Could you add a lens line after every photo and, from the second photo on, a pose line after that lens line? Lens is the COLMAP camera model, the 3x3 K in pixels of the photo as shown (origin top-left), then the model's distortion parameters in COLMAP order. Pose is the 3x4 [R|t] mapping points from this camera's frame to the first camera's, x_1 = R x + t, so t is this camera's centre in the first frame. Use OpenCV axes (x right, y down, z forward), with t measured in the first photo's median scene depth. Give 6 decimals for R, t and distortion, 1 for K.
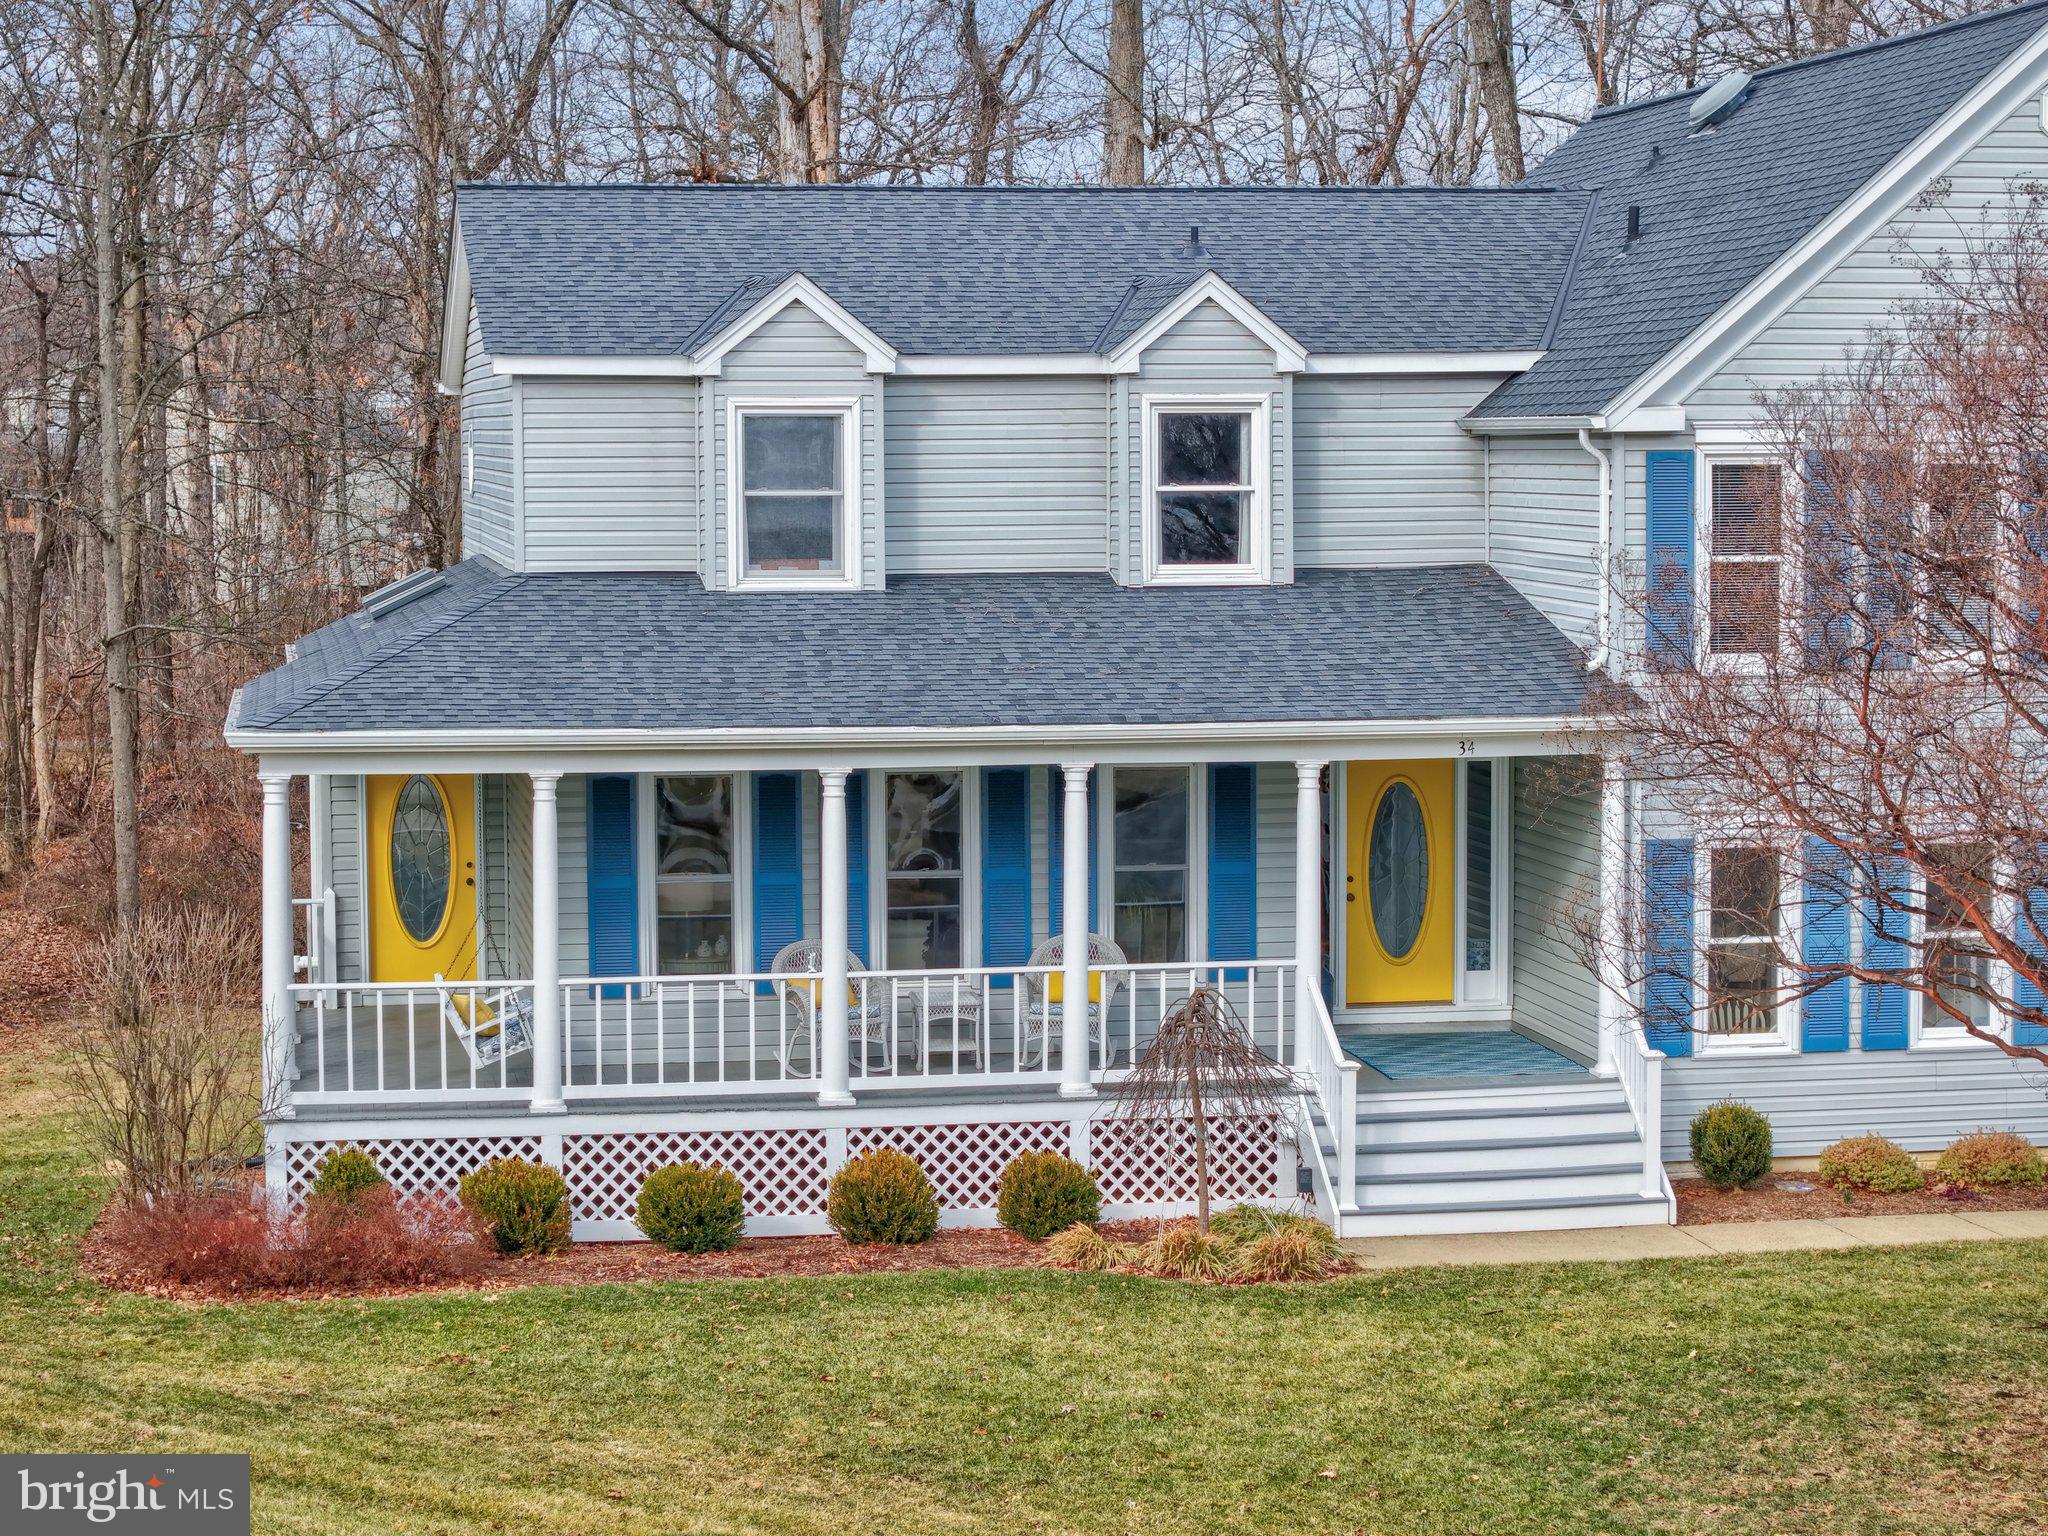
lens RADIAL K [[4392.0, 0, 1024.5], [0, 4392.0, 767.2], [0, 0, 1]] dist [-0.143420, 0.283233]
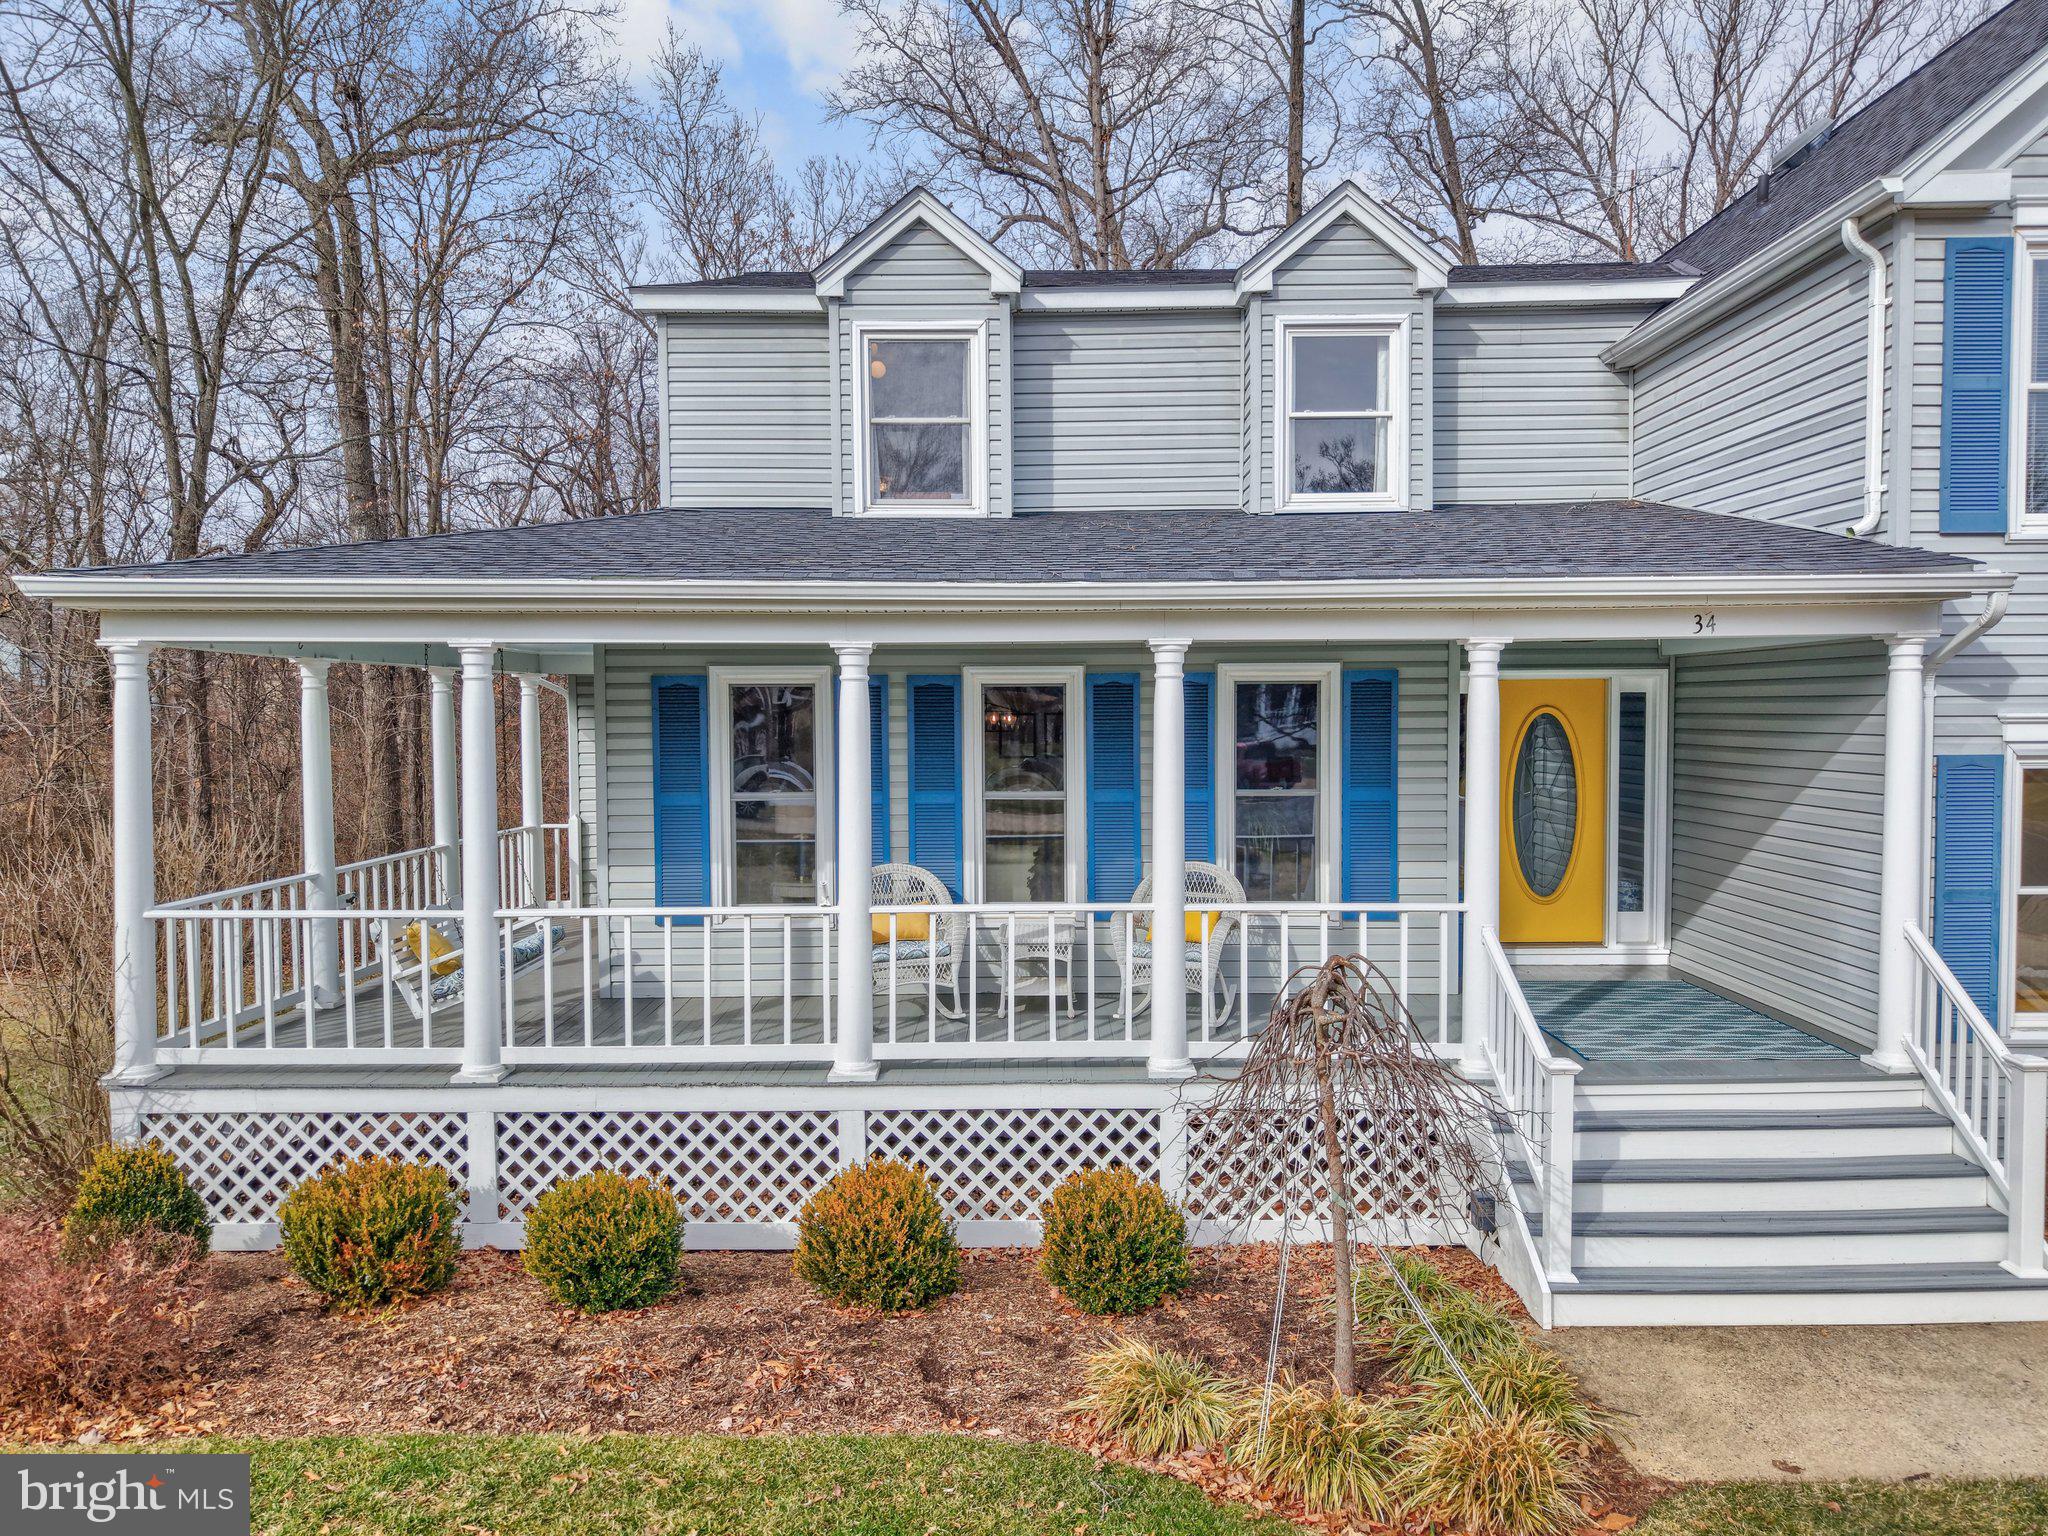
lens RADIAL K [[1381.6, 0, 1023.8], [0, 1381.6, 763.3], [0, 0, 1]] dist [0.027637, -0.007752]
pose [[0.984424, 0.005180, -0.175736, 0.028938], [-0.011597, 0.999302, -0.035506, 0.029270], [0.175429, 0.036991, 0.983797, 0.753825]]
